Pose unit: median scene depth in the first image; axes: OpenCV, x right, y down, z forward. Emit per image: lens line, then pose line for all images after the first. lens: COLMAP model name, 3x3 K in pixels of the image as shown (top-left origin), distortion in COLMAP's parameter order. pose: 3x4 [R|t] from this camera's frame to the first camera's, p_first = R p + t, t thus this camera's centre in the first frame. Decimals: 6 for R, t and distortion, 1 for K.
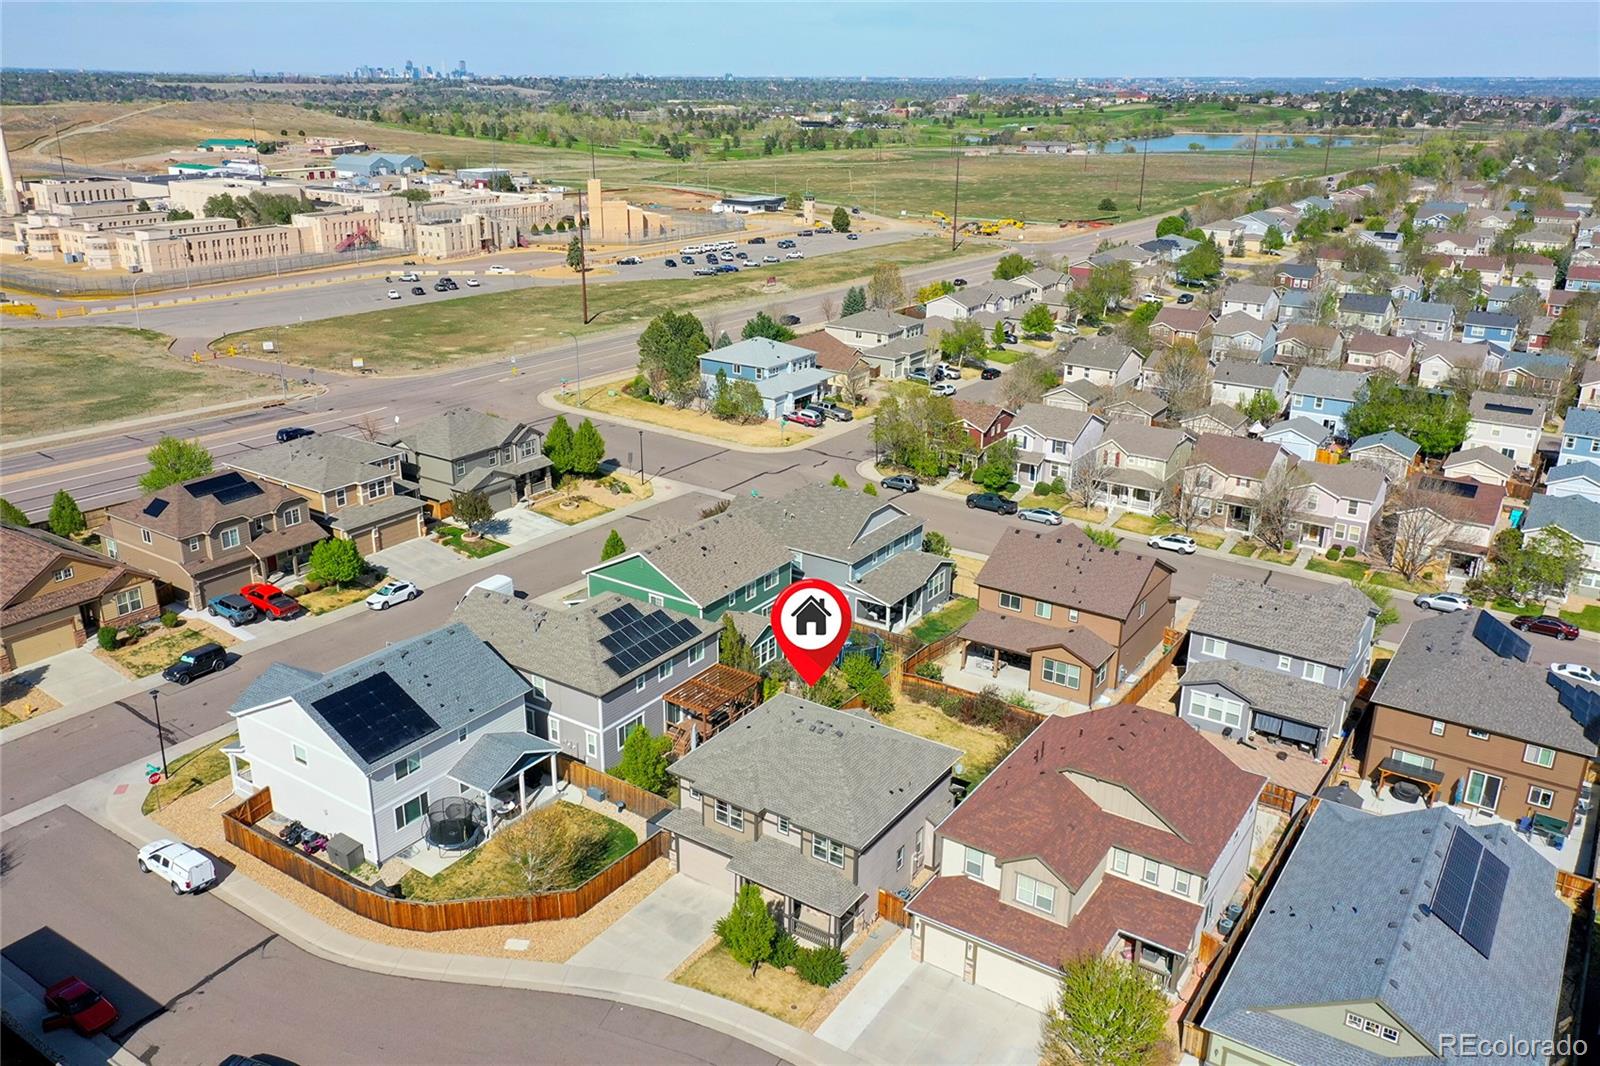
lens RADIAL K [[1250.0, 0, 795.4], [0, 1250.0, 536.7], [0, 0, 1]] dist [-0.002378, 0.002665]
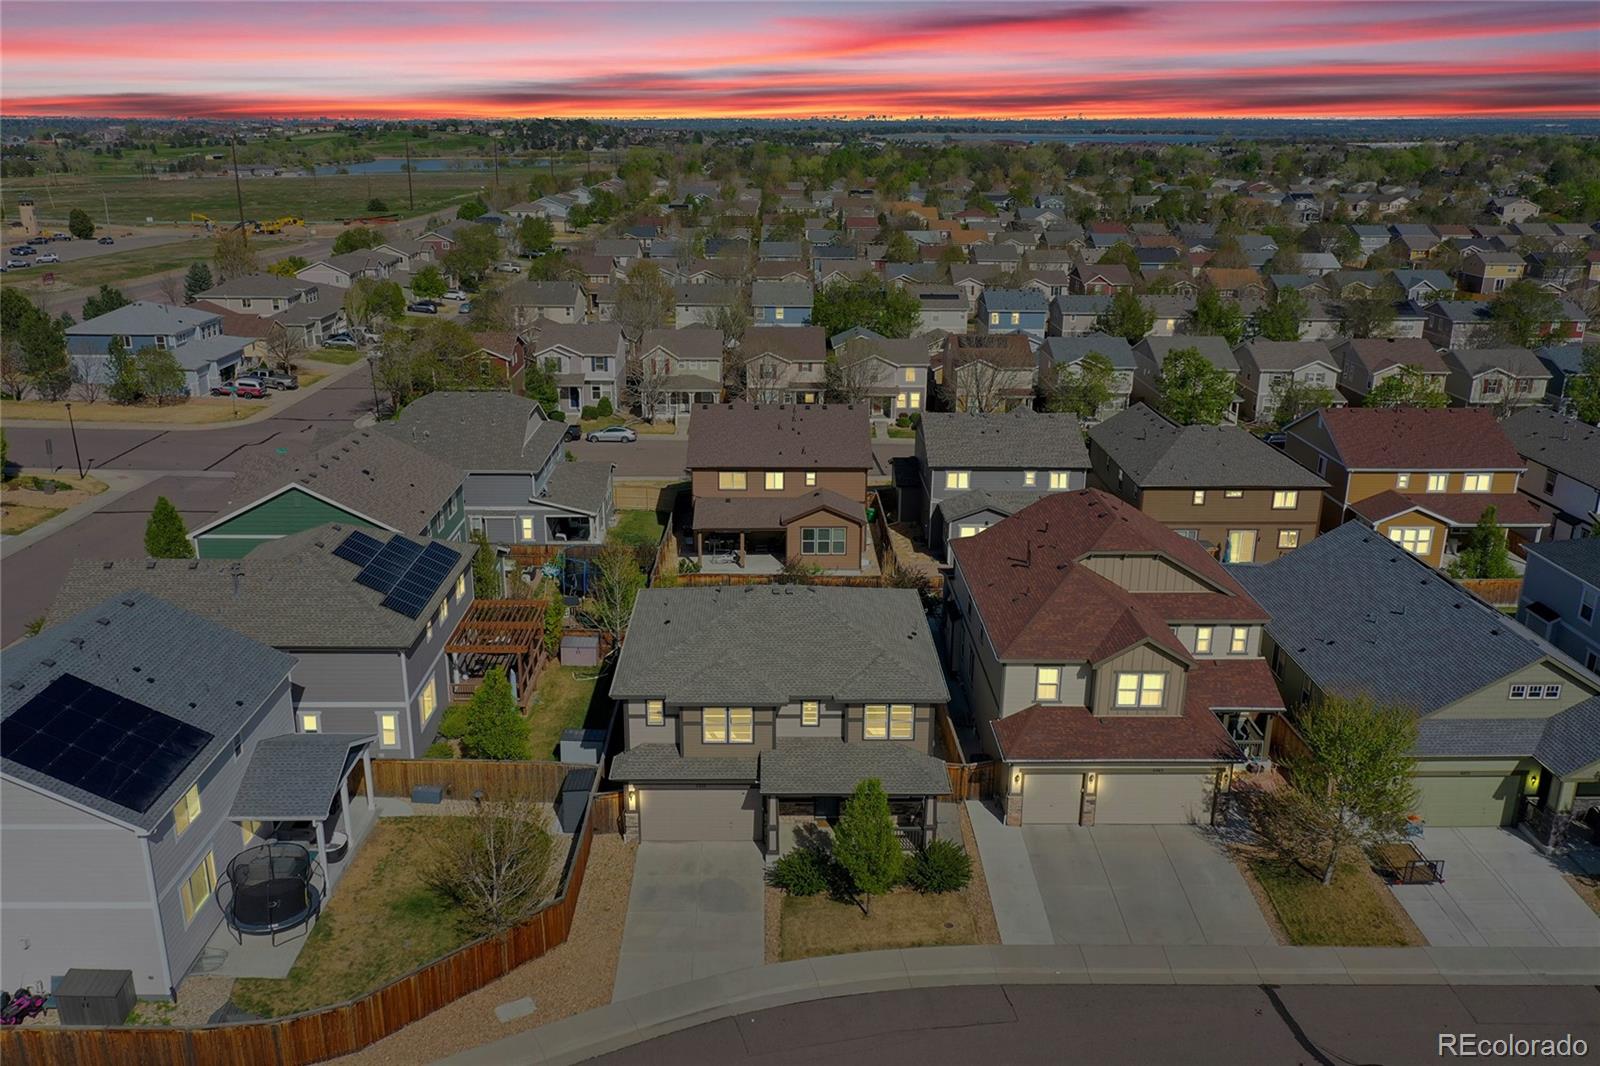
lens RADIAL K [[1250.0, 0, 796.2], [0, 1250.0, 530.2], [0, 0, 1]] dist [-0.002378, 0.002665]
pose [[0.816180, -0.178232, 0.549621, -0.174559], [0.196912, 0.980092, 0.025415, 0.046548], [-0.543209, 0.087483, 0.835027, 0.169952]]
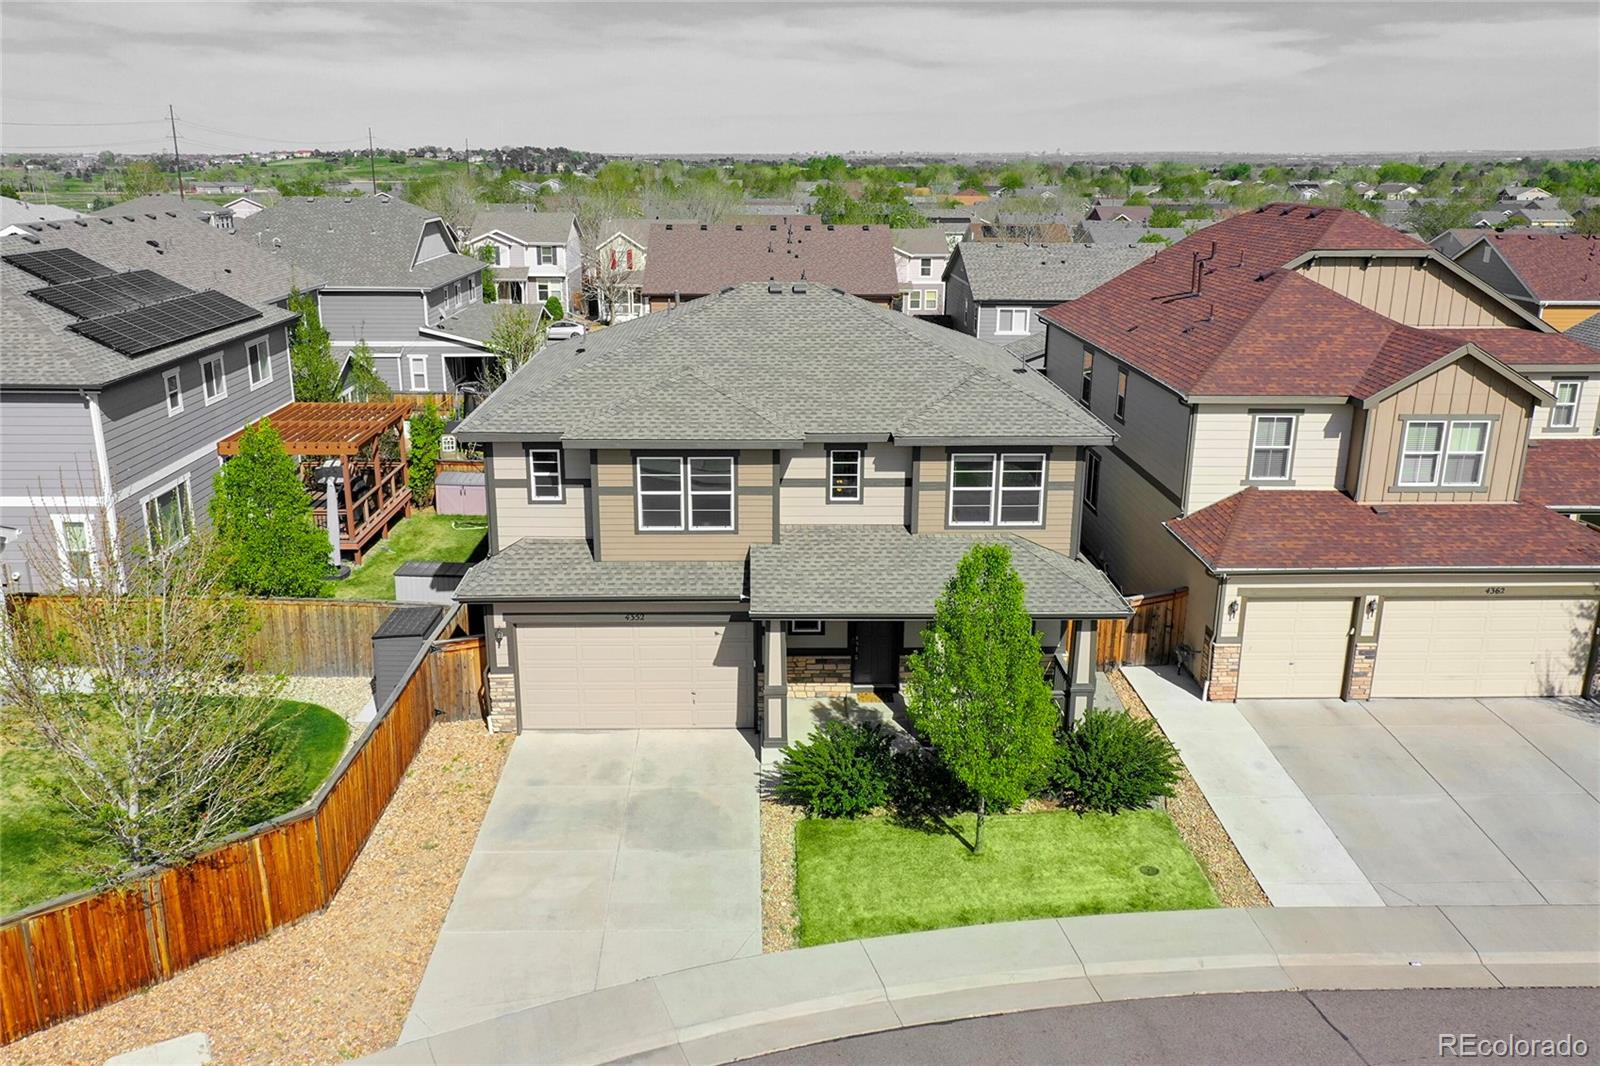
lens RADIAL K [[1250.0, 0, 796.2], [0, 1250.0, 525.9], [0, 0, 1]] dist [-0.002378, 0.002665]
pose [[0.807529, -0.166476, 0.565847, -0.104683], [0.203352, 0.979103, -0.002148, 0.106776], [-0.553665, 0.116800, 0.824508, 0.306340]]
